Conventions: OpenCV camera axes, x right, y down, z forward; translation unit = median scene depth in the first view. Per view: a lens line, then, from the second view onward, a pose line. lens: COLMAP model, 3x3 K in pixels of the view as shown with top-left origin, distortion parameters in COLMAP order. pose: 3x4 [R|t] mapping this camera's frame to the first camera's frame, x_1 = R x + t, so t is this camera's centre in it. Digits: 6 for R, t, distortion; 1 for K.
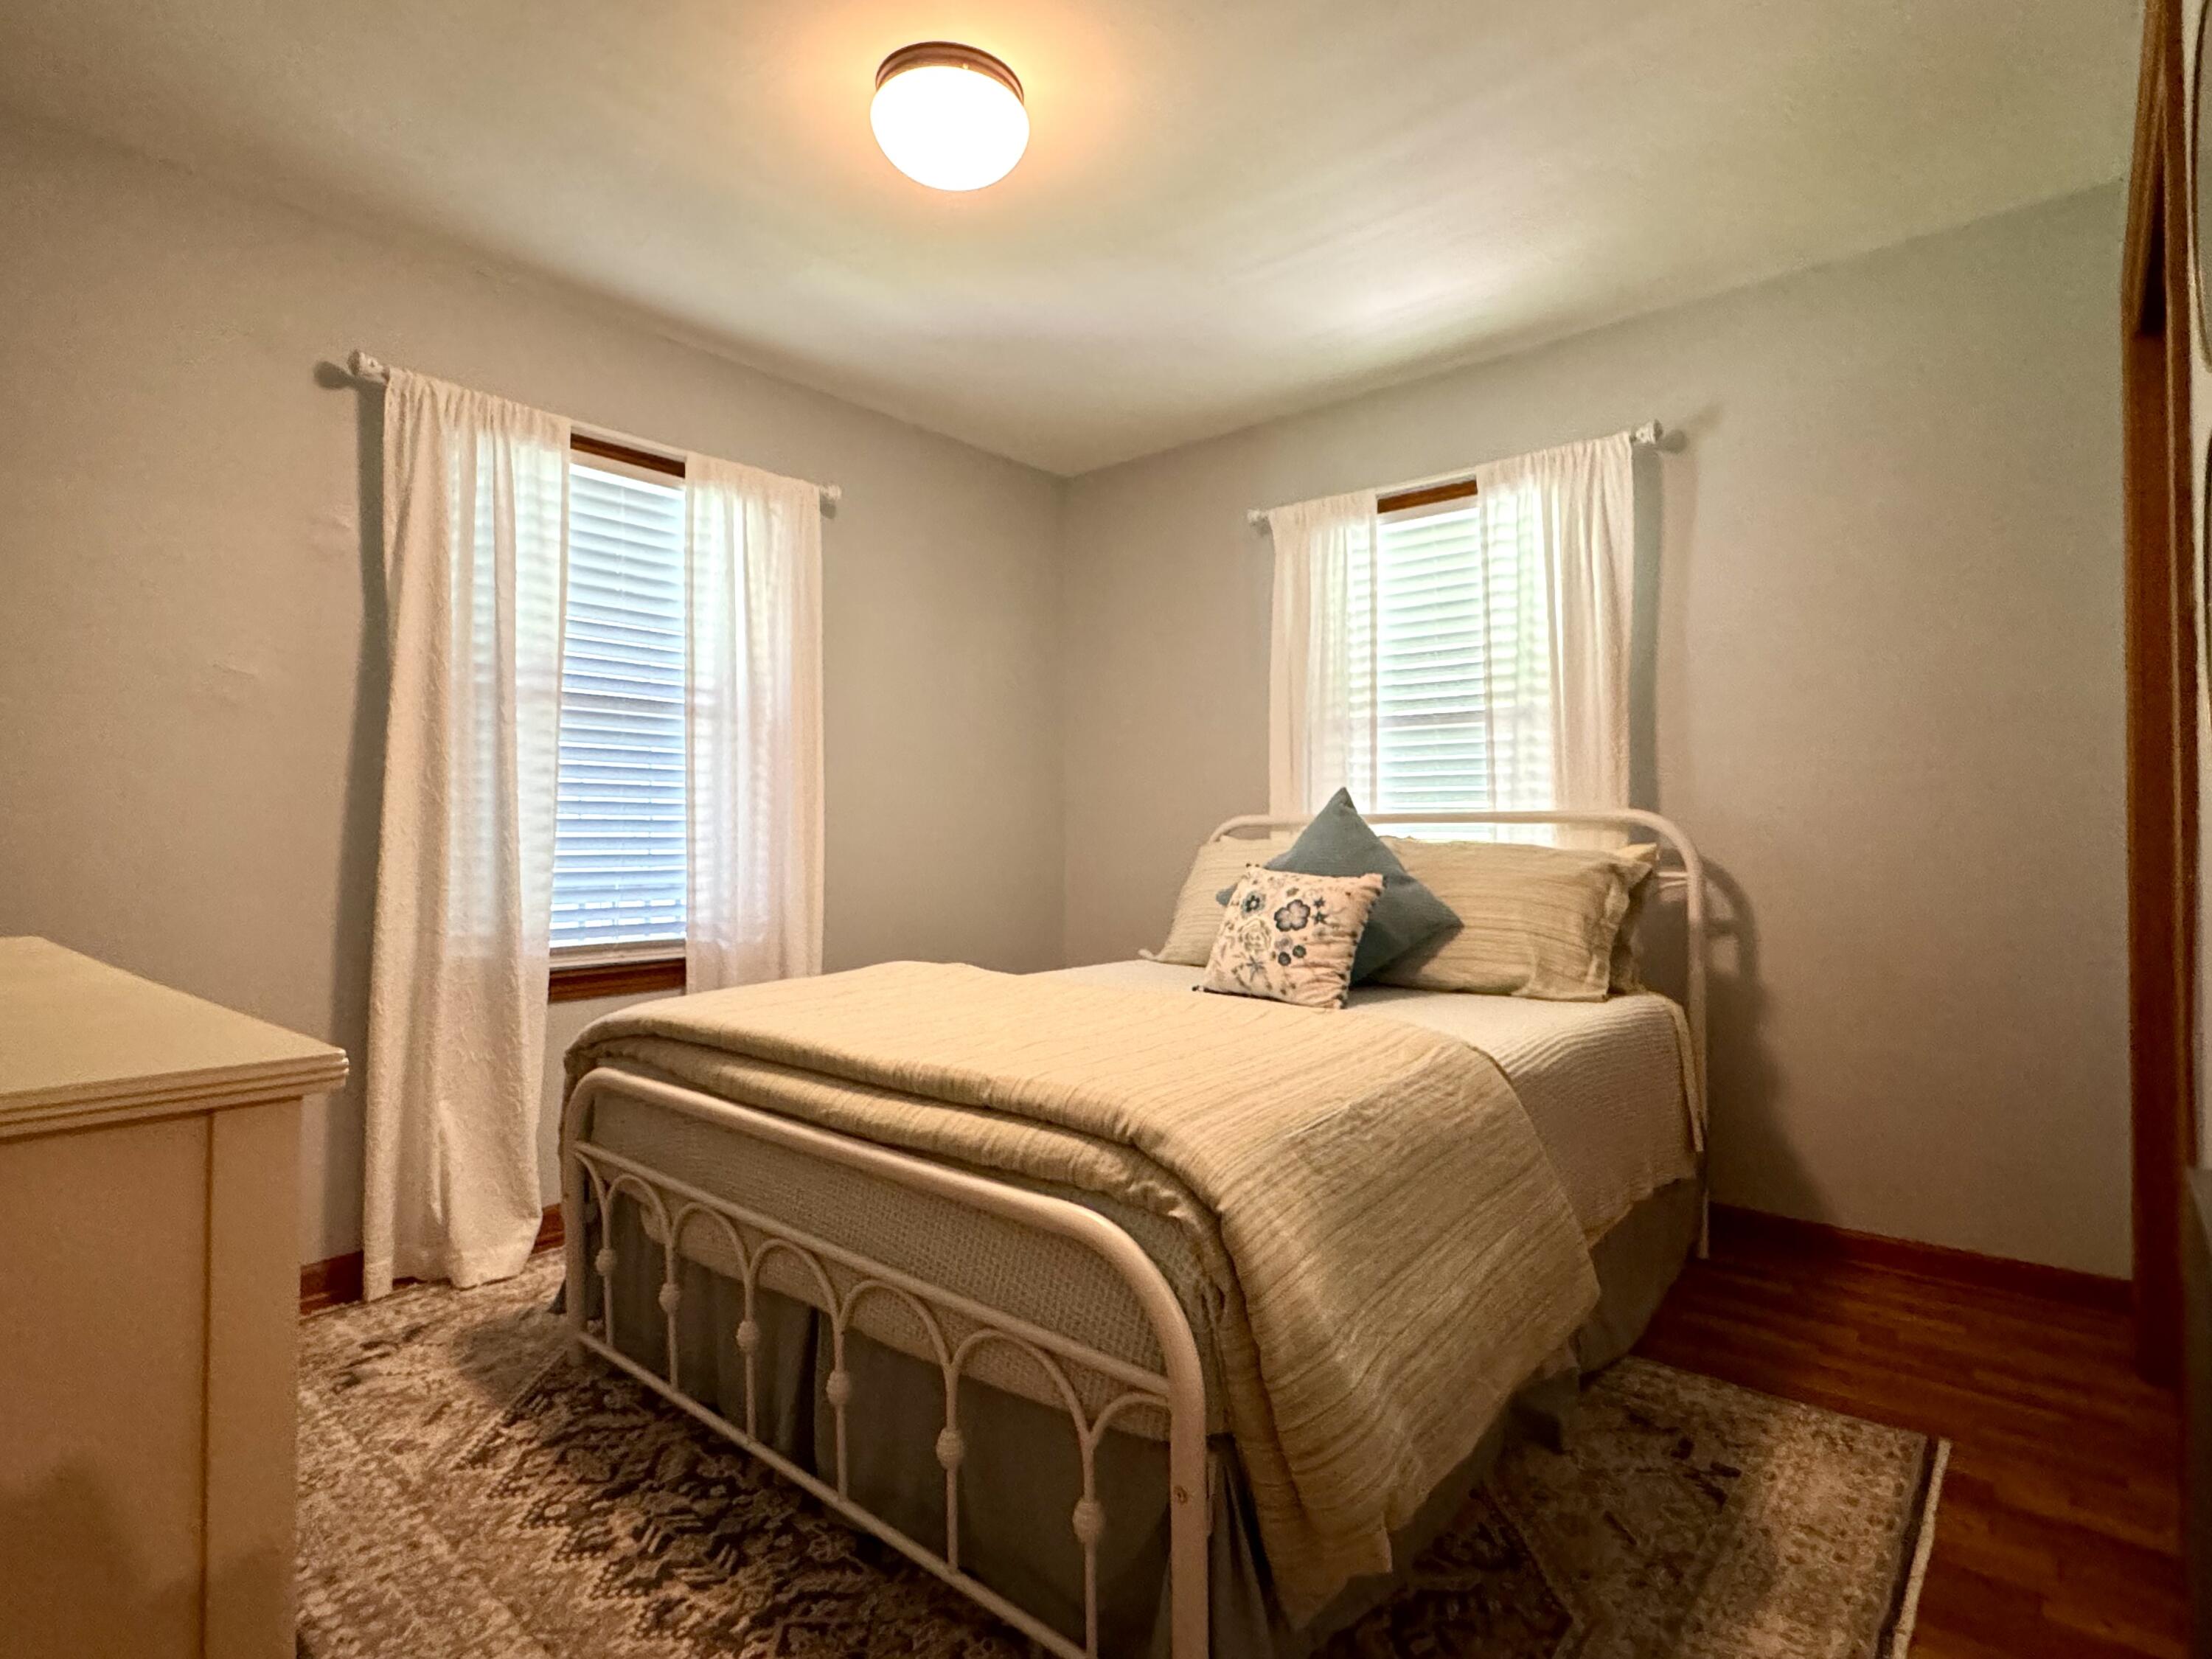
lens RADIAL K [[1111.0, 0, 1106.0], [0, 1111.0, 829.5], [0, 0, 1]] dist [-0.003827, -0.000334]
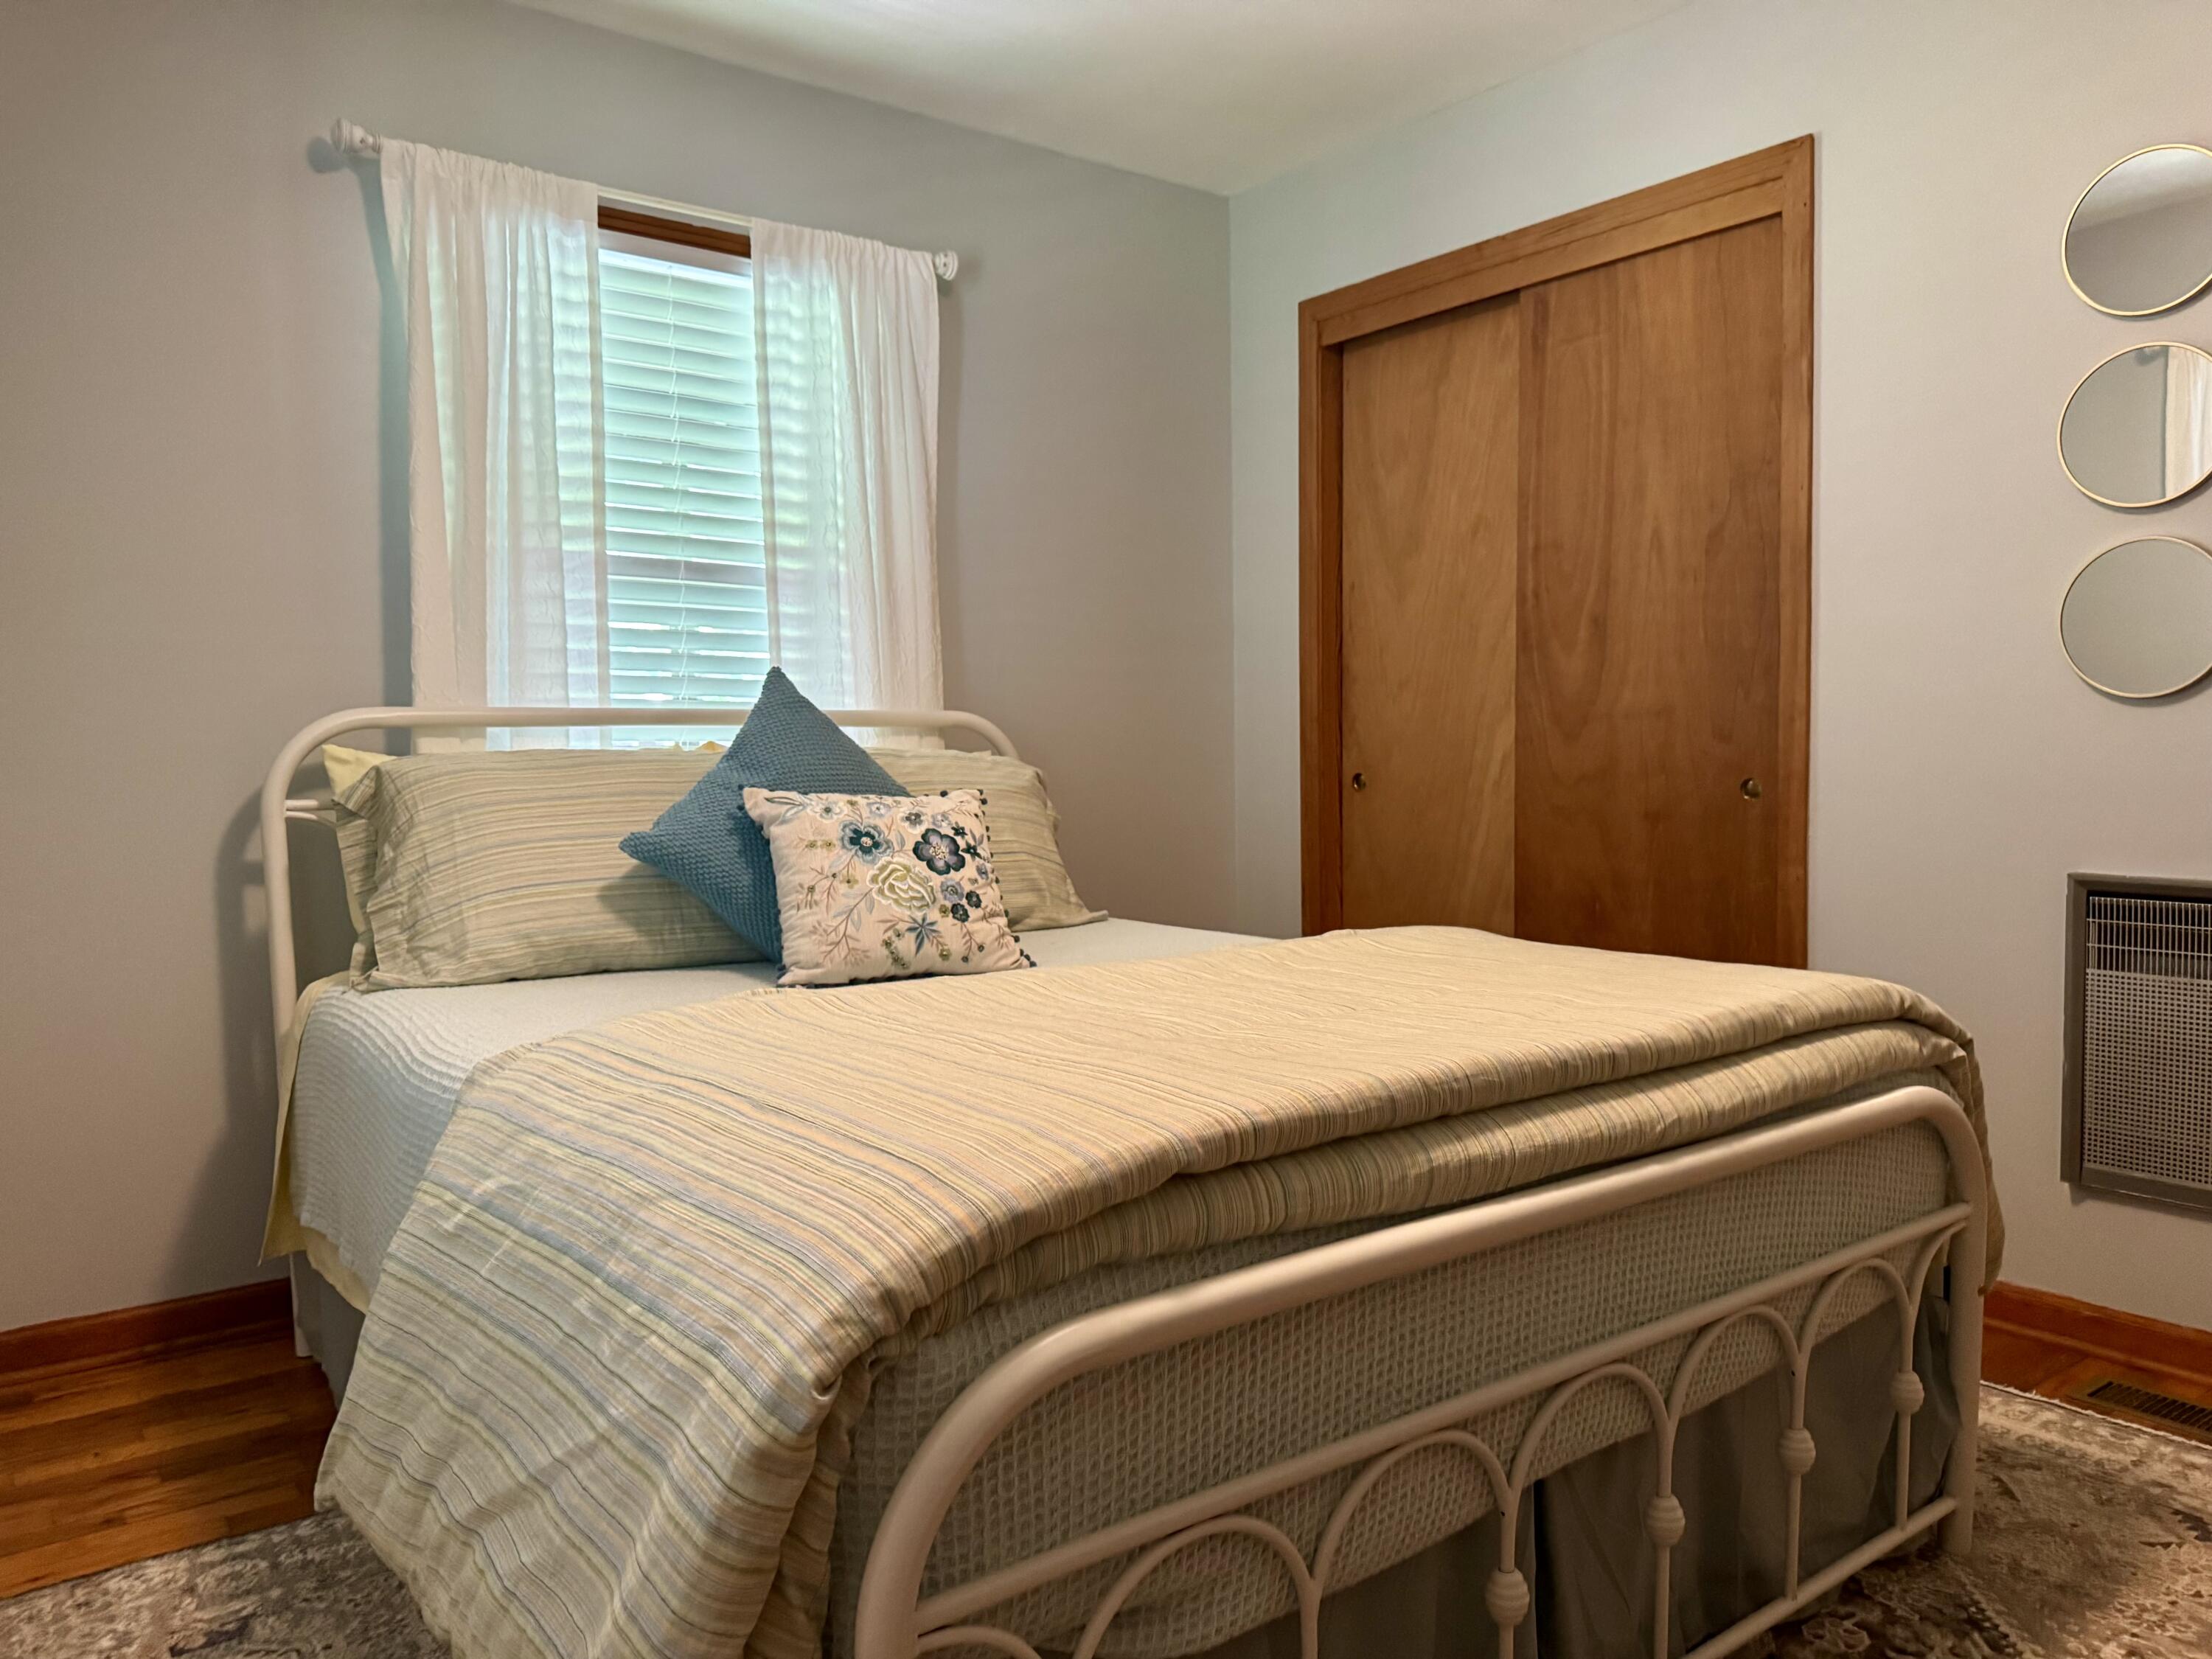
lens RADIAL K [[1561.3, 0, 1106.0], [0, 1561.3, 829.5], [0, 0, 1]] dist [0.097276, -0.138961]
pose [[0.204892, -0.049718, 0.977521, -0.770905], [0.008172, 0.998761, 0.049086, 0.017190], [-0.978751, -0.002069, 0.205044, 0.705887]]
